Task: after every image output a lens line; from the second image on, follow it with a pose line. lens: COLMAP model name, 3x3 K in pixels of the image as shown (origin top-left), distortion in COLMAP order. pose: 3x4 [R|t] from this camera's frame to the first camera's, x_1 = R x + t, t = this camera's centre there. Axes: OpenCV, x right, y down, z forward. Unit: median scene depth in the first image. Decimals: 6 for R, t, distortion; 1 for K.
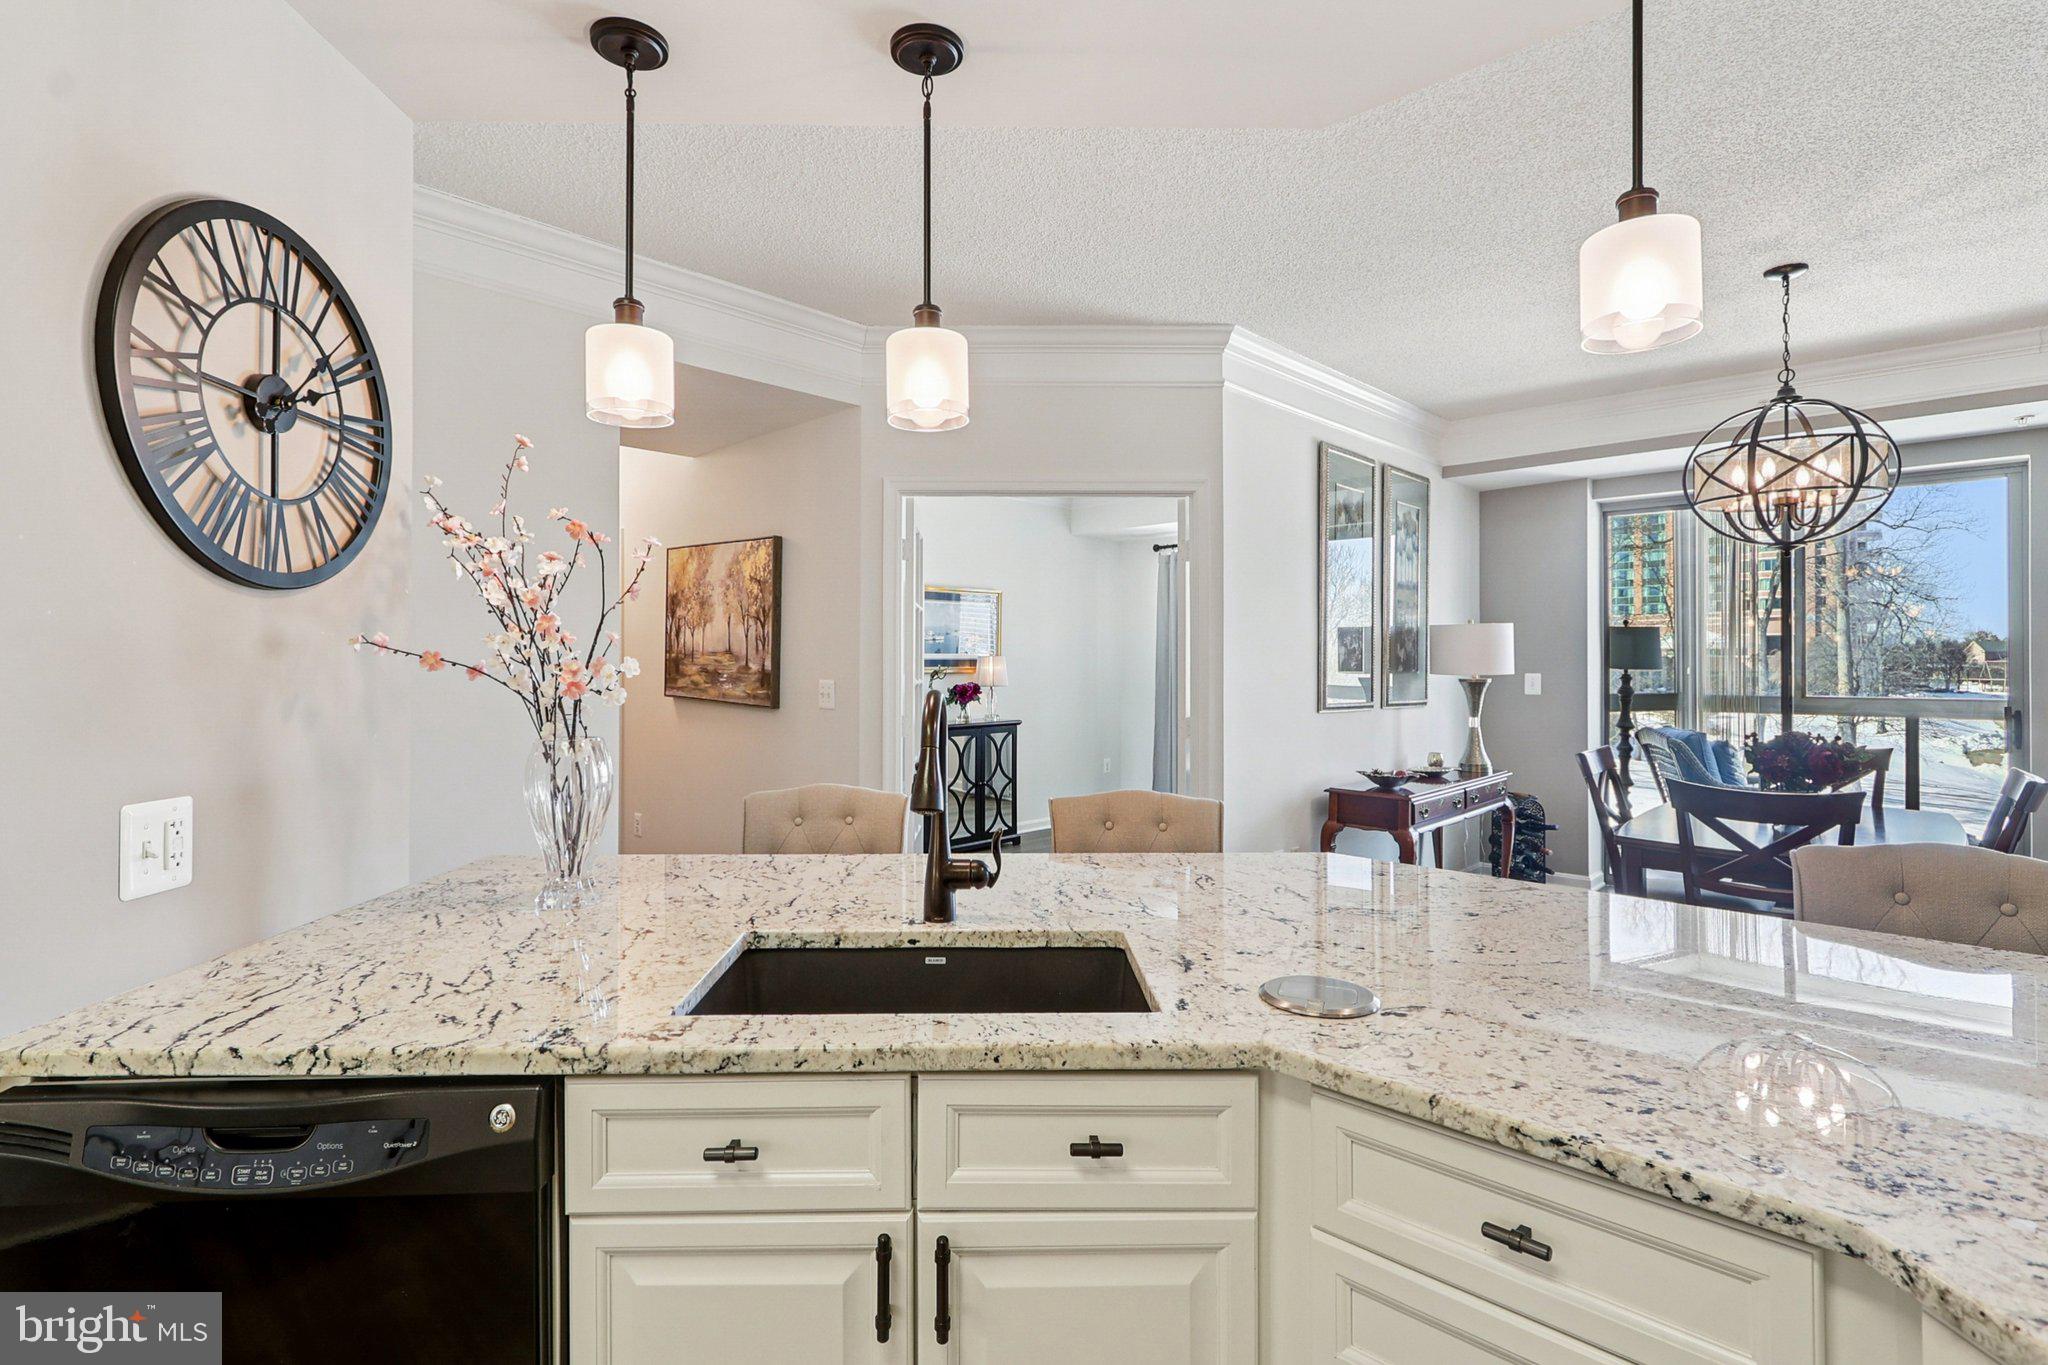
lens RADIAL K [[974.2, 0, 1019.9], [0, 974.2, 669.8], [0, 0, 1]] dist [-0.001978, -0.000141]
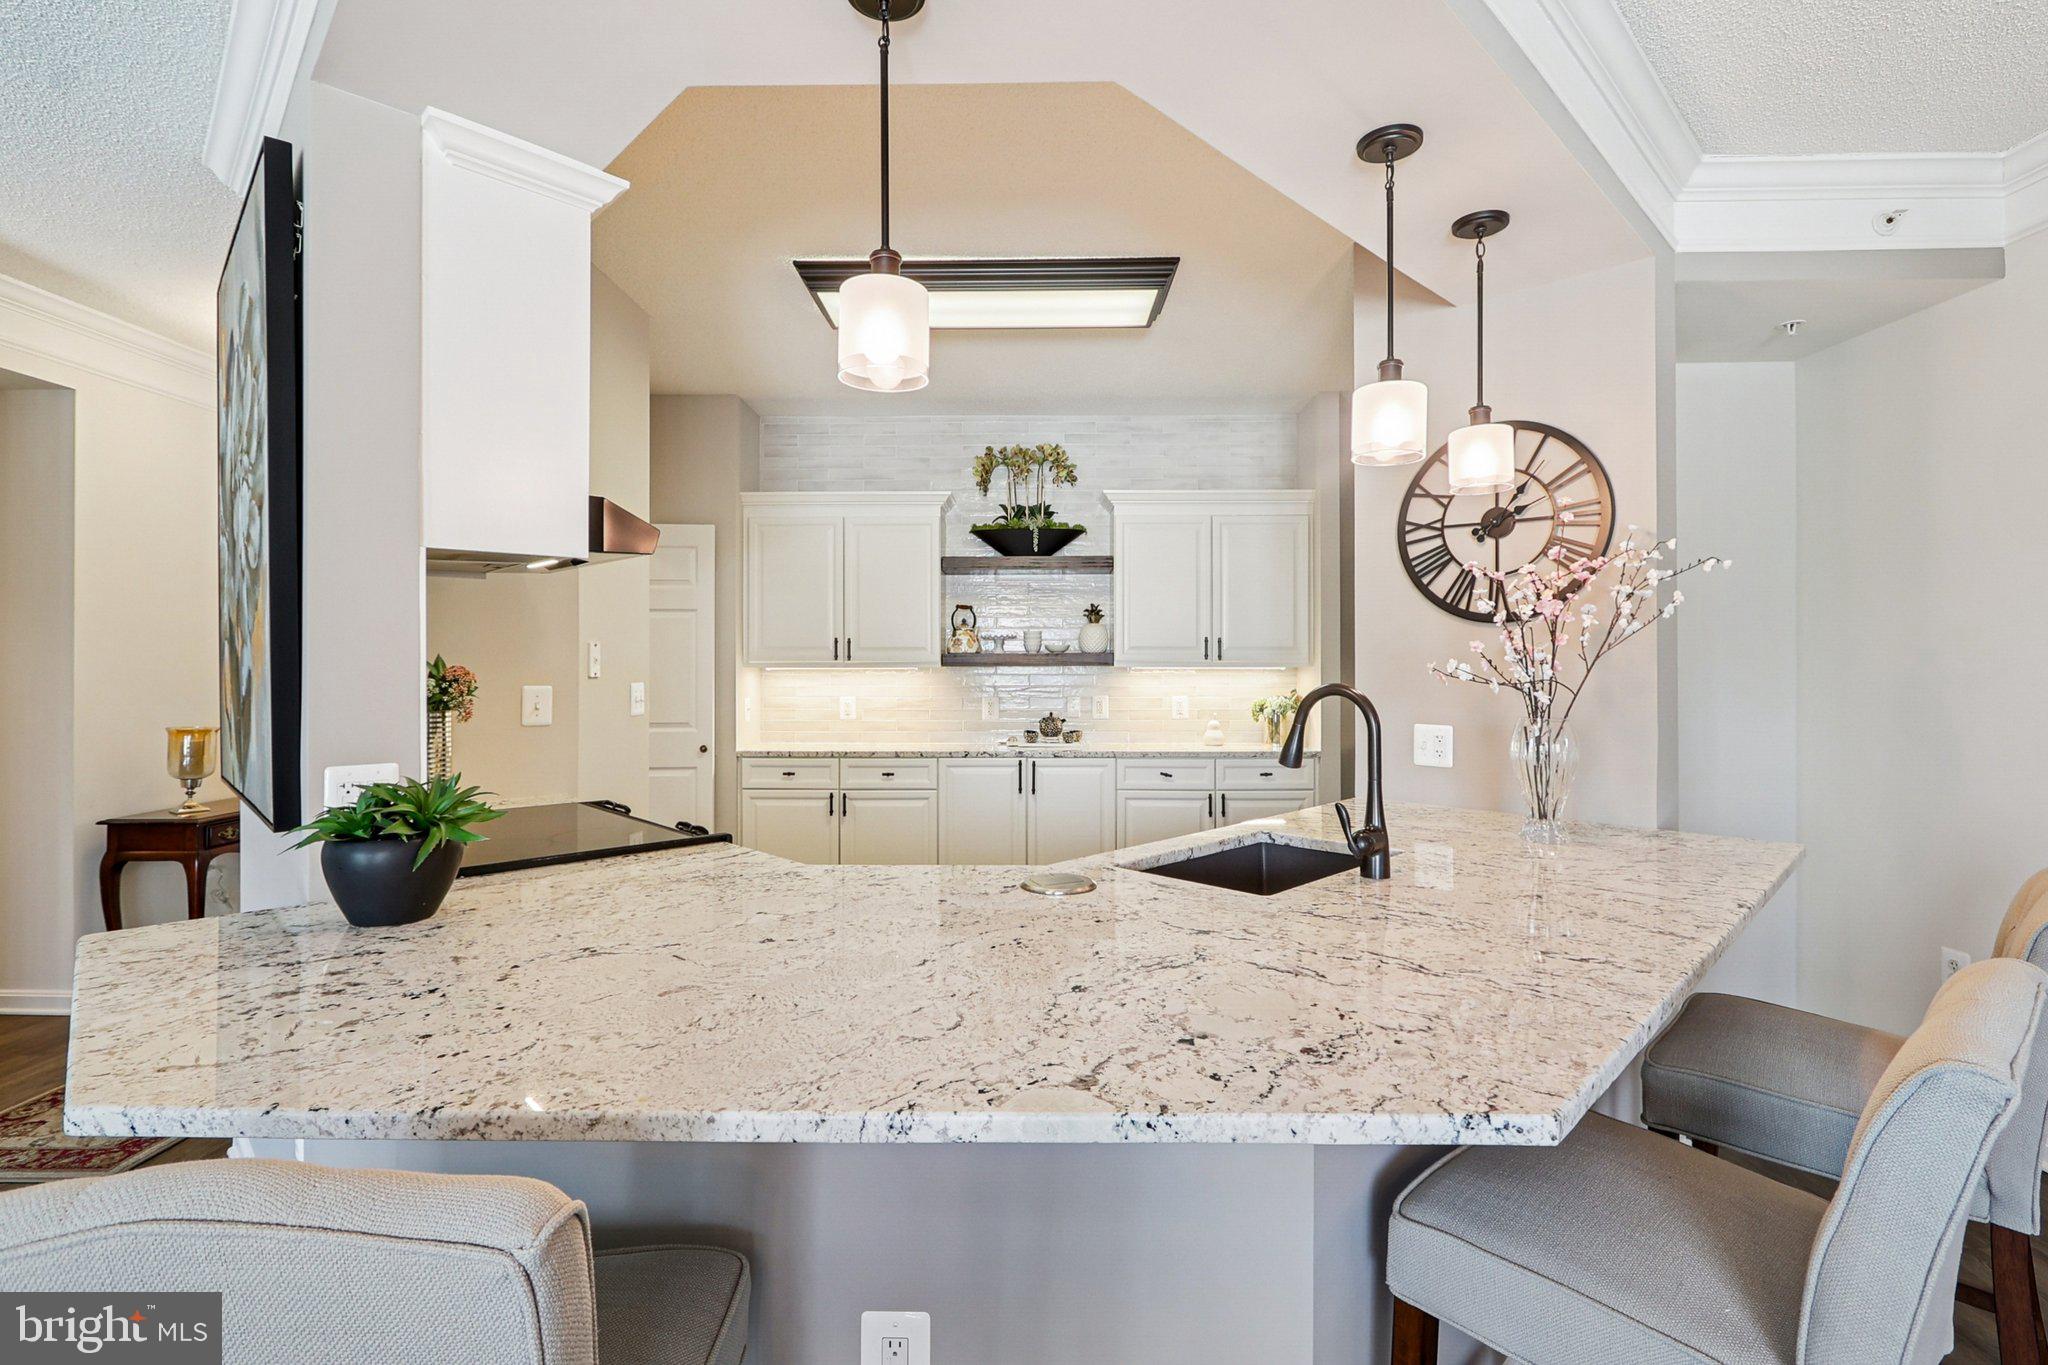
lens RADIAL K [[938.0, 0, 1022.5], [0, 938.0, 657.6], [0, 0, 1]] dist [0.002910, -0.005802]
pose [[-0.721485, -0.002080, -0.692427, 1.220180], [-0.000725, 0.999997, -0.002249, -0.013848], [0.692430, -0.001121, -0.721484, 1.814866]]
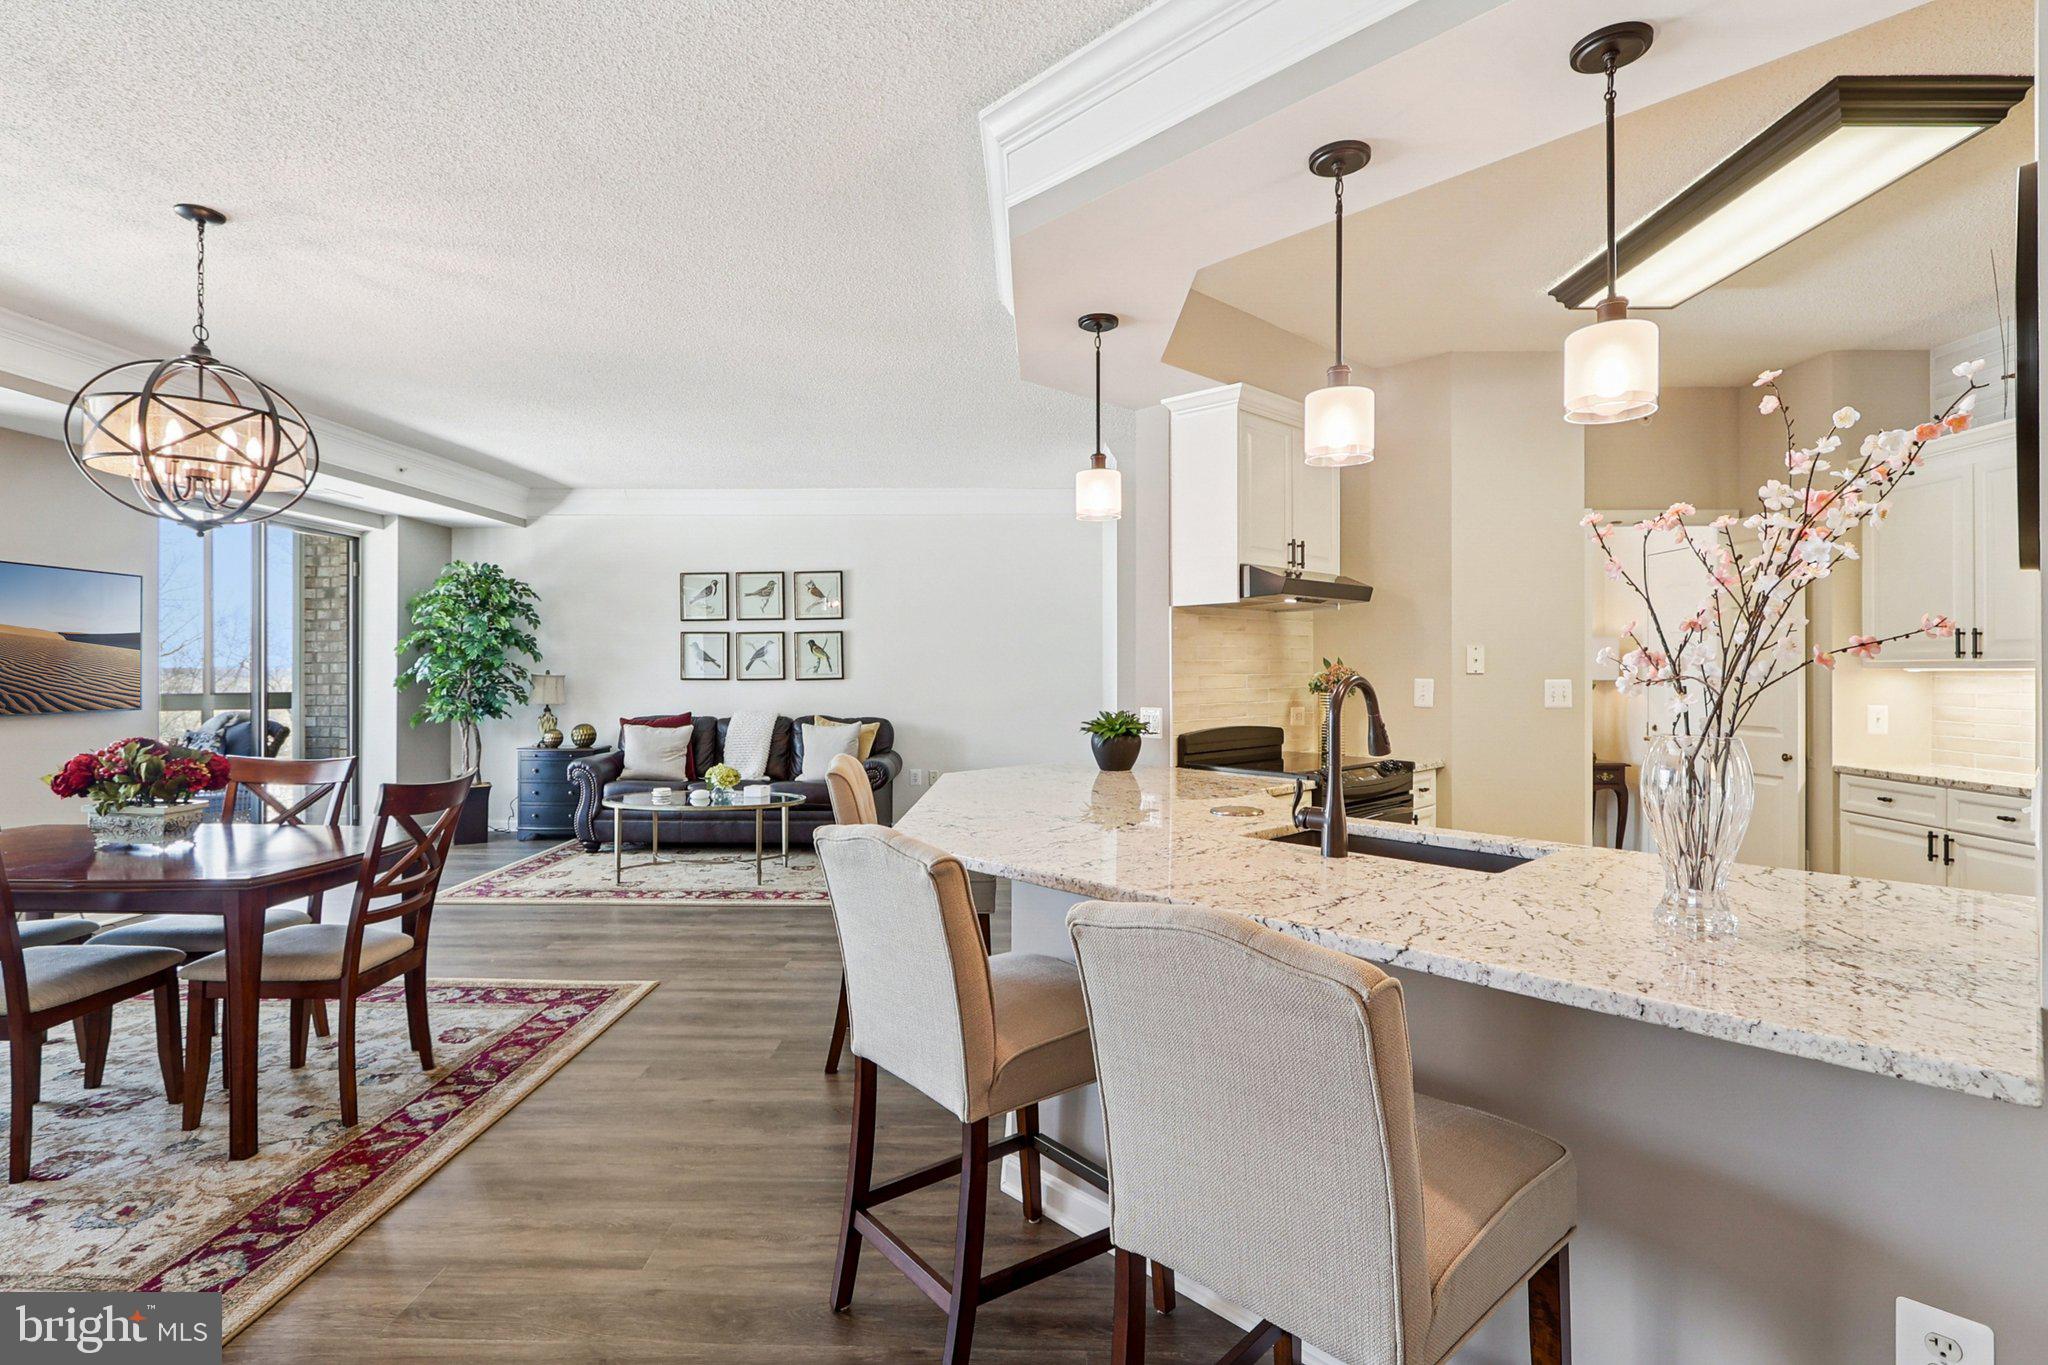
lens RADIAL K [[974.2, 0, 1019.9], [0, 974.2, 669.8], [0, 0, 1]] dist [-0.001978, -0.000141]
pose [[-0.686413, 0.000946, 0.727211, -0.859714], [0.002000, 0.999998, 0.000587, 0.014179], [-0.727209, 0.001858, -0.686414, 2.570983]]
